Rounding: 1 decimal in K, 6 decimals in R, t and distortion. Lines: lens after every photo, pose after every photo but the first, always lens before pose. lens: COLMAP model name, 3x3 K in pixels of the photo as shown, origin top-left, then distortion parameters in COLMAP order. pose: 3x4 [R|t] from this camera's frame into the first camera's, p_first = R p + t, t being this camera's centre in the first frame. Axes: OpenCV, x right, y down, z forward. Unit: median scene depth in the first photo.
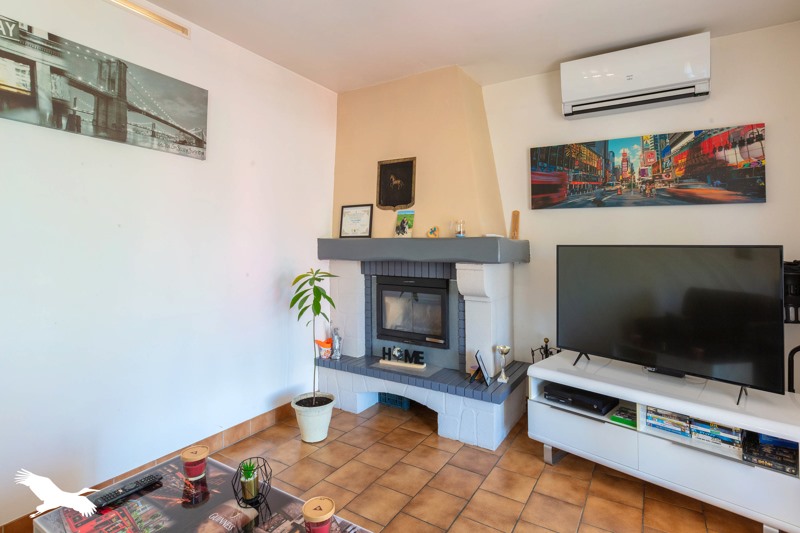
lens RADIAL K [[409.2, 0, 405.3], [0, 409.2, 230.4], [0, 0, 1]] dist [0.024137, -0.000297]
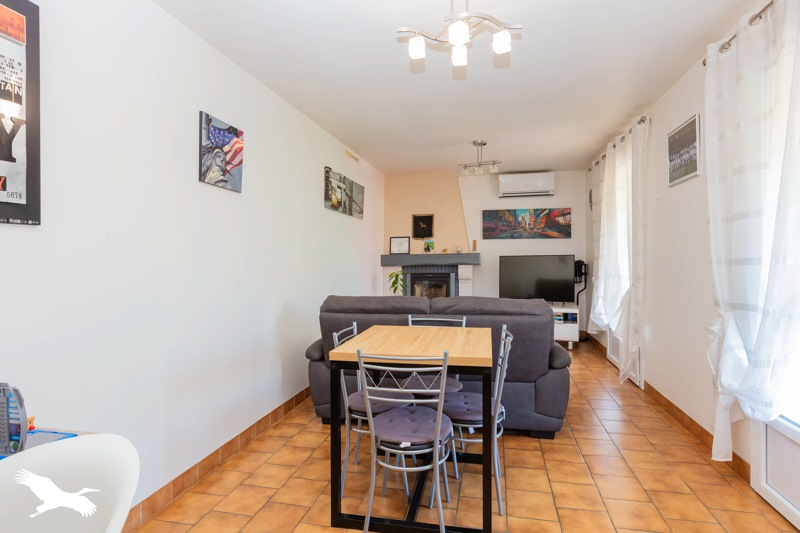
lens RADIAL K [[409.2, 0, 399.6], [0, 409.2, 263.4], [0, 0, 1]] dist [0.024137, -0.000297]
pose [[0.939646, -0.026375, 0.341130, -0.870383], [0.007355, 0.998351, 0.056928, -0.053581], [-0.342069, -0.050983, 0.938291, -0.897951]]
